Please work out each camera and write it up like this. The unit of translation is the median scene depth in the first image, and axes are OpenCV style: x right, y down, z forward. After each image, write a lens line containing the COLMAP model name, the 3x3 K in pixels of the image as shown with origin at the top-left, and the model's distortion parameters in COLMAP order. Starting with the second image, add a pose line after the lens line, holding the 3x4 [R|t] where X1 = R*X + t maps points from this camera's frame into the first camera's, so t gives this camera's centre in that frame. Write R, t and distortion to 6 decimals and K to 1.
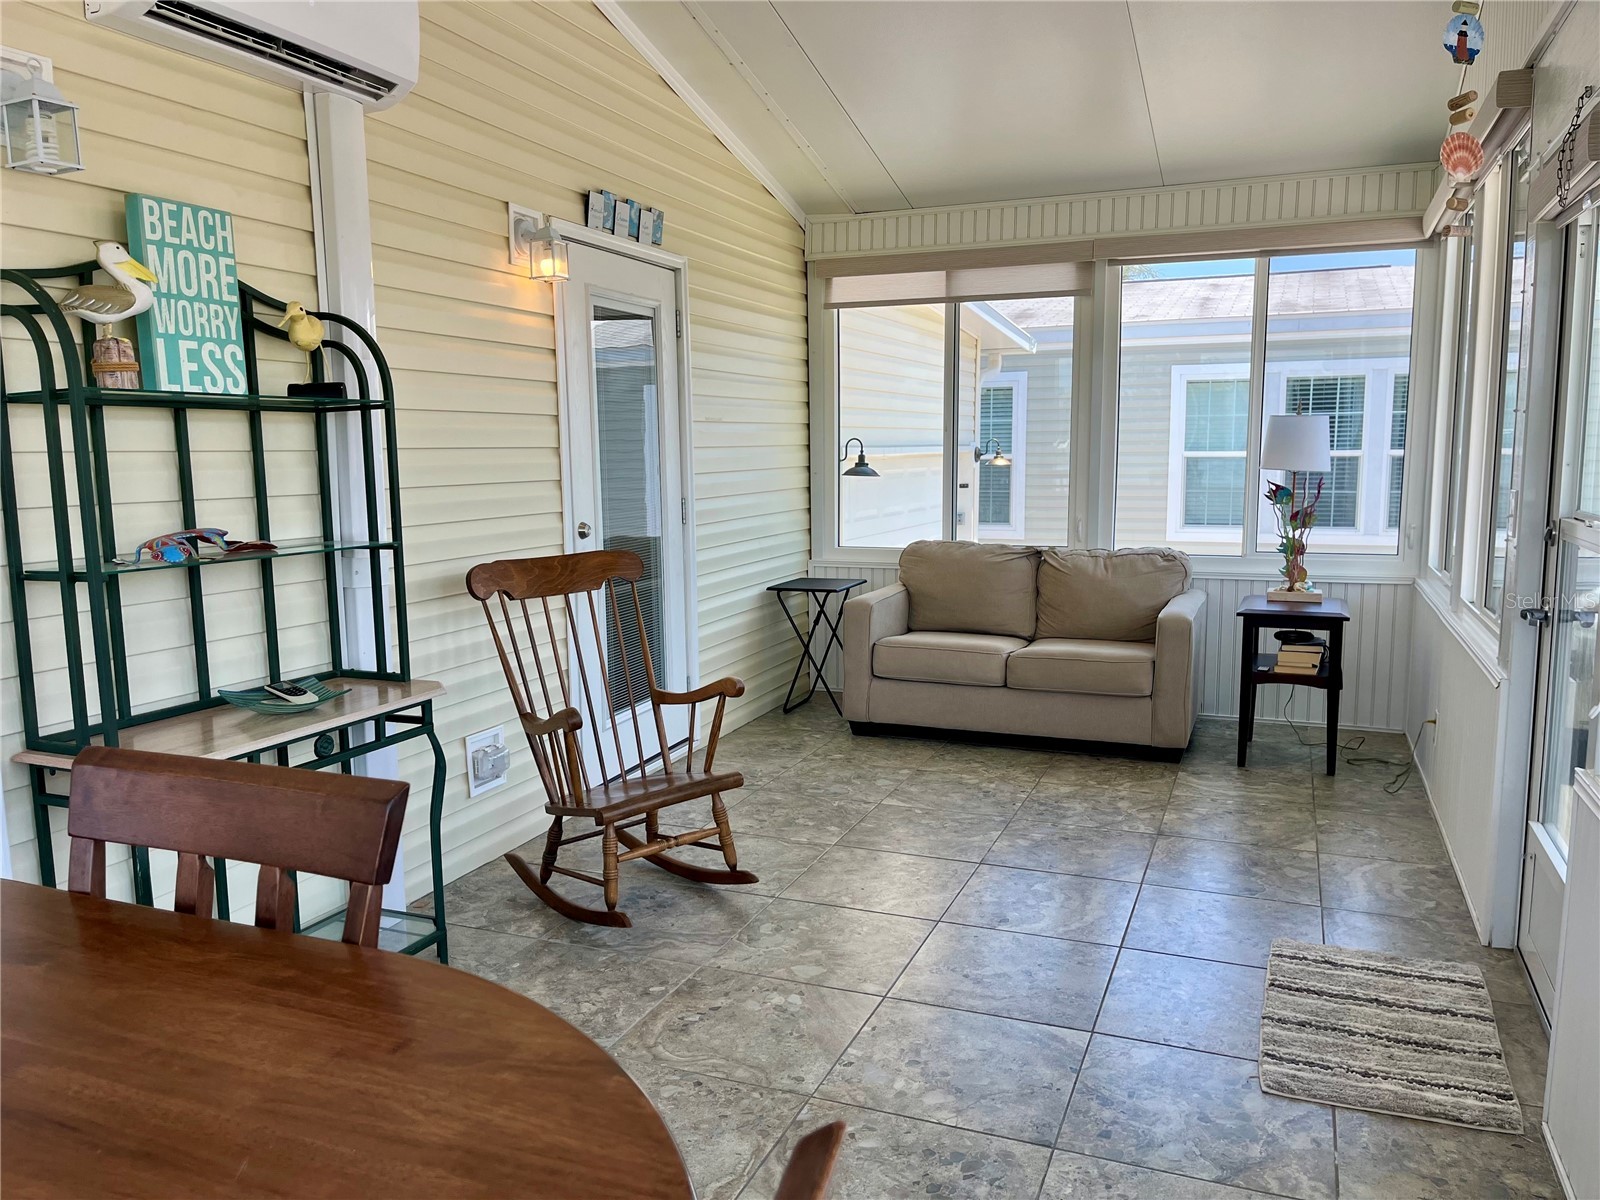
lens RADIAL K [[1218.3, 0, 802.6], [0, 1218.3, 602.6], [0, 0, 1]] dist [0.065365, -0.088842]
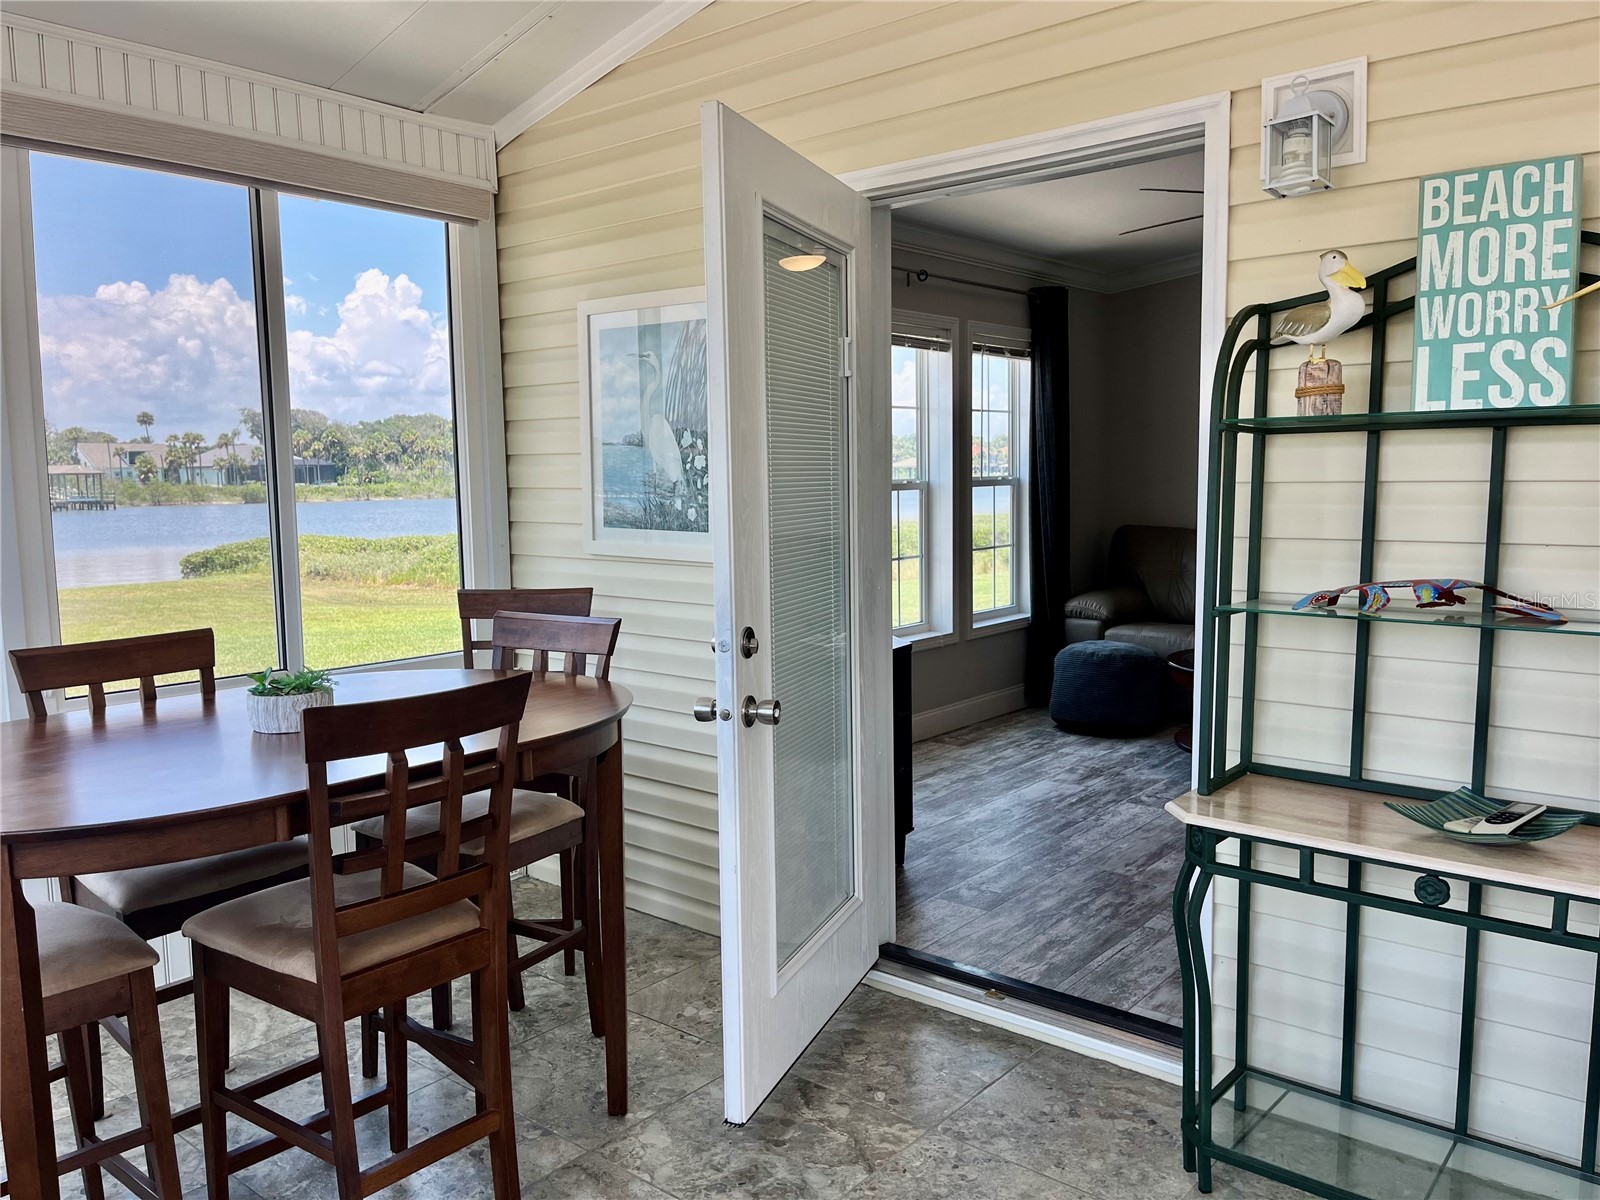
lens RADIAL K [[1218.3, 0, 797.6], [0, 1218.3, 599.1], [0, 0, 1]] dist [0.065365, -0.088842]
pose [[-0.300340, 0.104113, -0.948133, 0.398394], [-0.111750, 0.983339, 0.143378, -0.115319], [0.947263, 0.149016, -0.283701, 0.835495]]
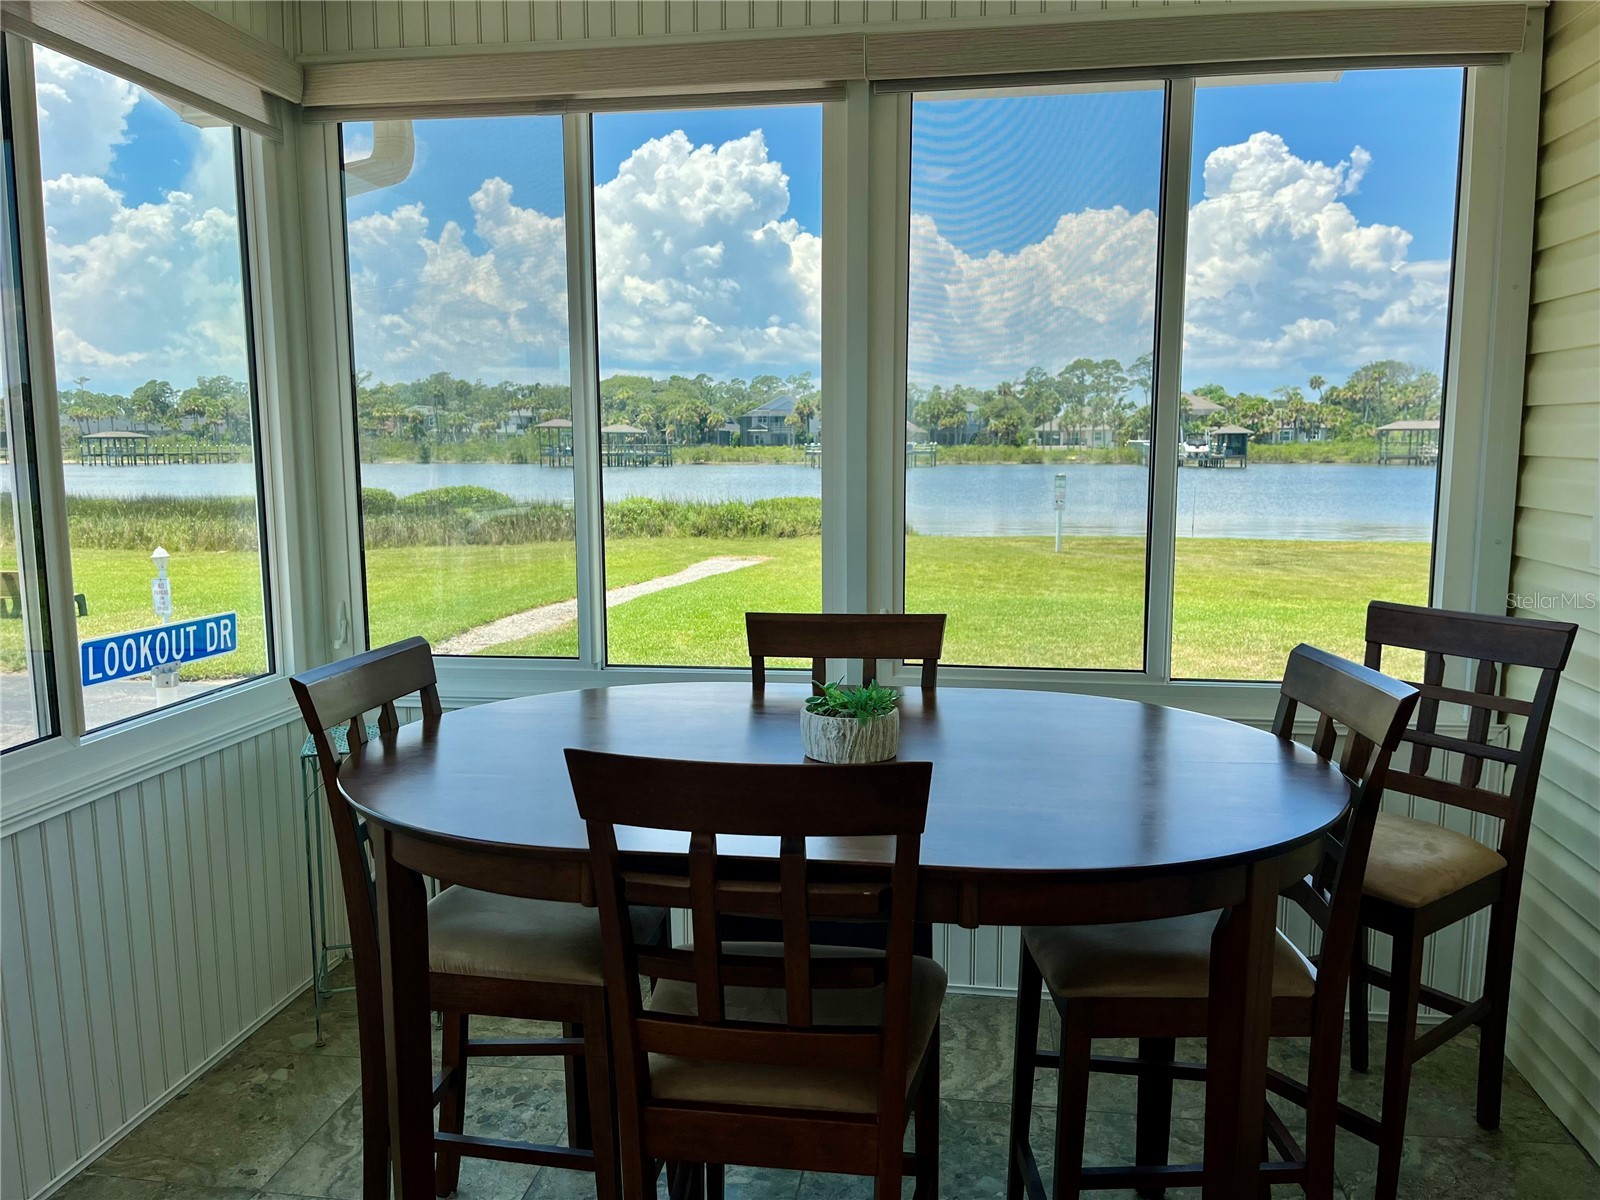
lens RADIAL K [[1218.3, 0, 799.1], [0, 1218.3, 601.8], [0, 0, 1]] dist [0.065365, -0.088842]
pose [[-0.971420, 0.038255, -0.234264, -0.140073], [-0.024448, 0.965554, 0.259050, -0.125134], [0.236104, 0.257374, -0.937024, 0.888325]]
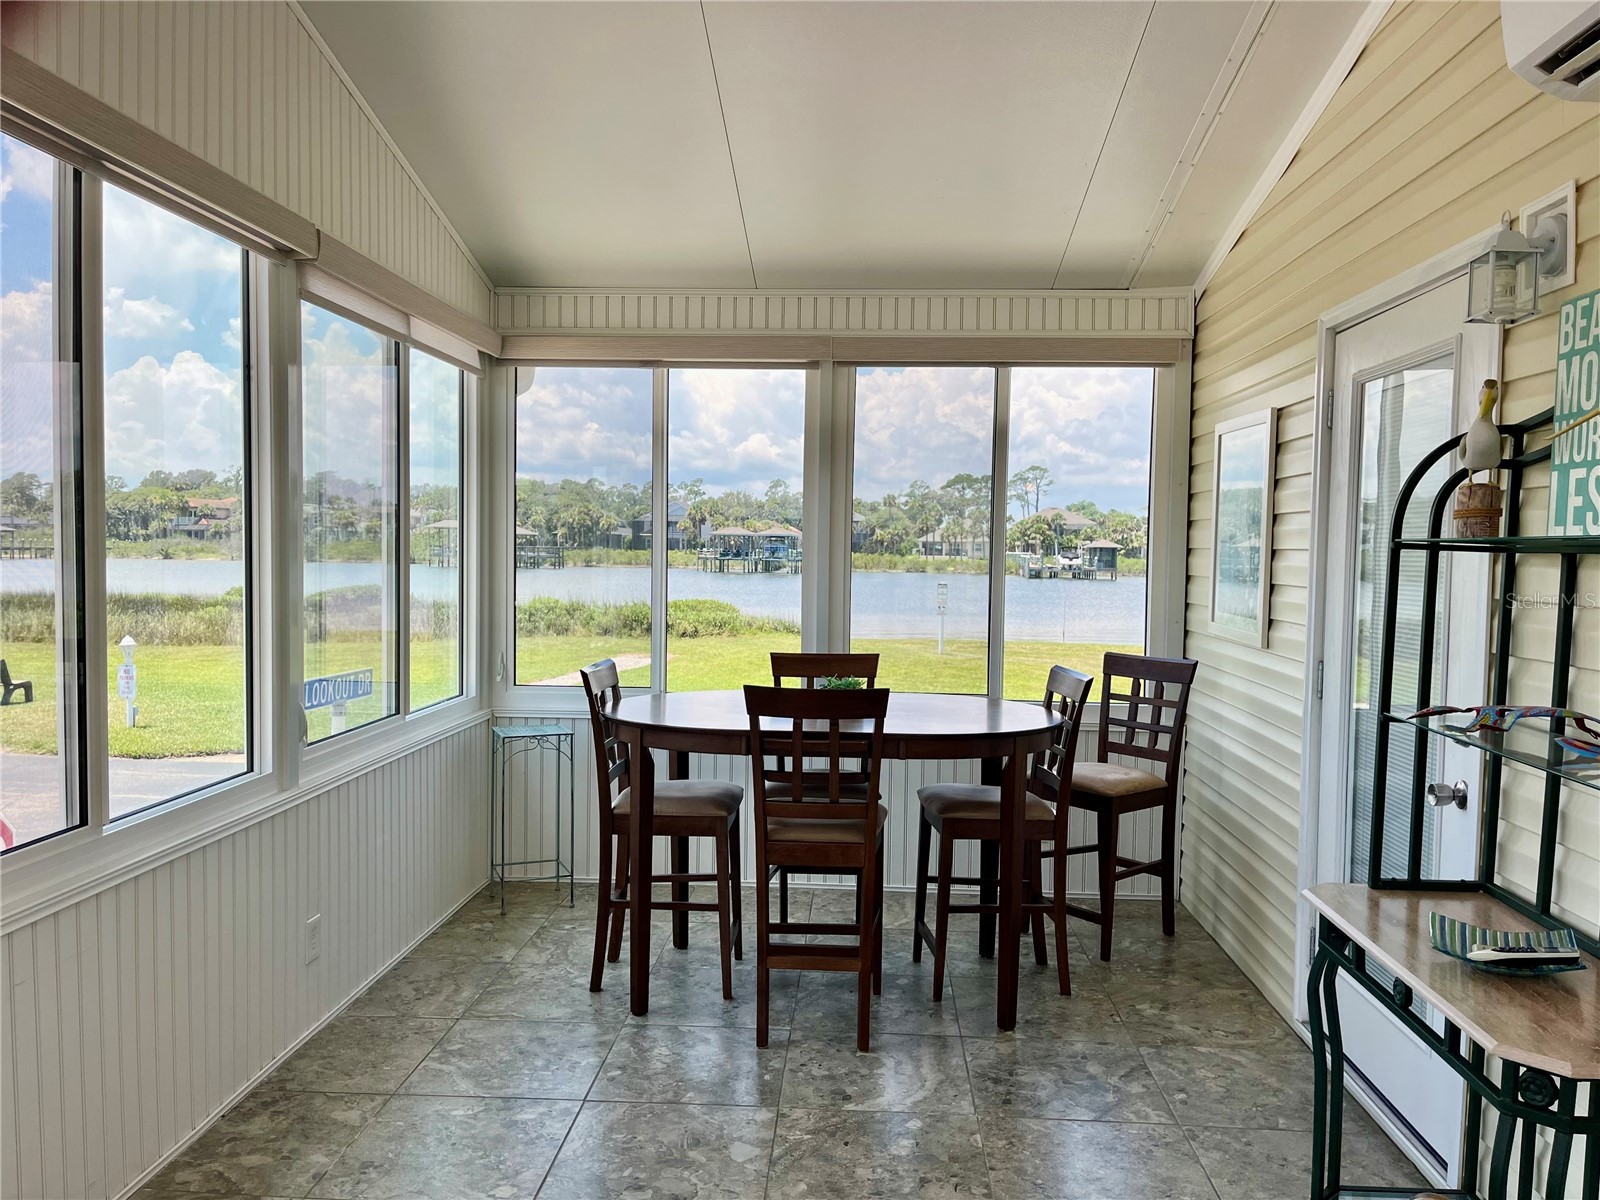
lens RADIAL K [[1218.3, 0, 792.5], [0, 1218.3, 594.0], [0, 0, 1]] dist [0.065365, -0.088842]
pose [[-0.947455, 0.001695, -0.319884, 0.204035], [-0.054197, 0.984679, 0.165743, -0.241558], [0.315264, 0.174371, -0.932847, 1.606770]]
